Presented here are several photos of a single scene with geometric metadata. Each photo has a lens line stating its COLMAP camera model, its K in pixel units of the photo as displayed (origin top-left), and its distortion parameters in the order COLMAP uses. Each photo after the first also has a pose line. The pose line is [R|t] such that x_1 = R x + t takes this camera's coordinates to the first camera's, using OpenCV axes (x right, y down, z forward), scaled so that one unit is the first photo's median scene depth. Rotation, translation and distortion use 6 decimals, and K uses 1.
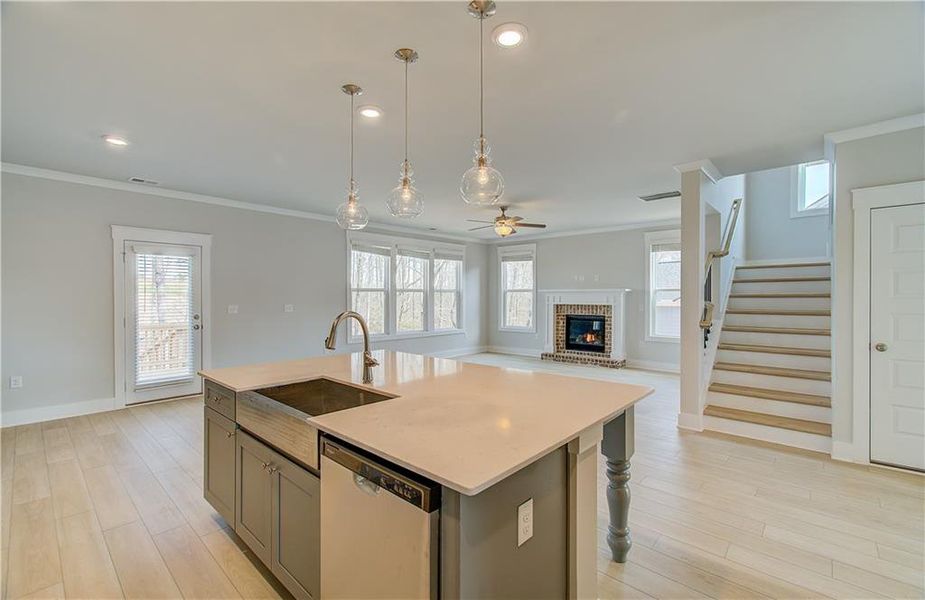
lens RADIAL K [[400.0, 0, 467.4], [0, 400.0, 297.7], [0, 0, 1]] dist [-0.000424, 0.000048]
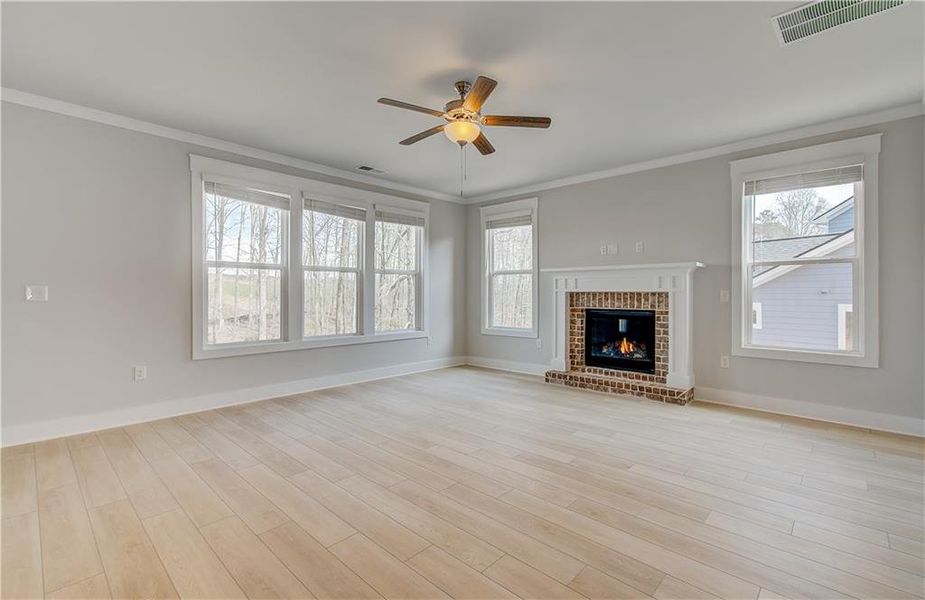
lens RADIAL K [[414.9, 0, 460.3], [0, 414.9, 293.3], [0, 0, 1]] dist [0.001620, 0.000505]
pose [[0.999504, -0.000181, -0.031478, 0.074049], [0.000087, 0.999996, -0.002990, 0.020433], [0.031478, 0.002986, 0.999500, 0.359012]]
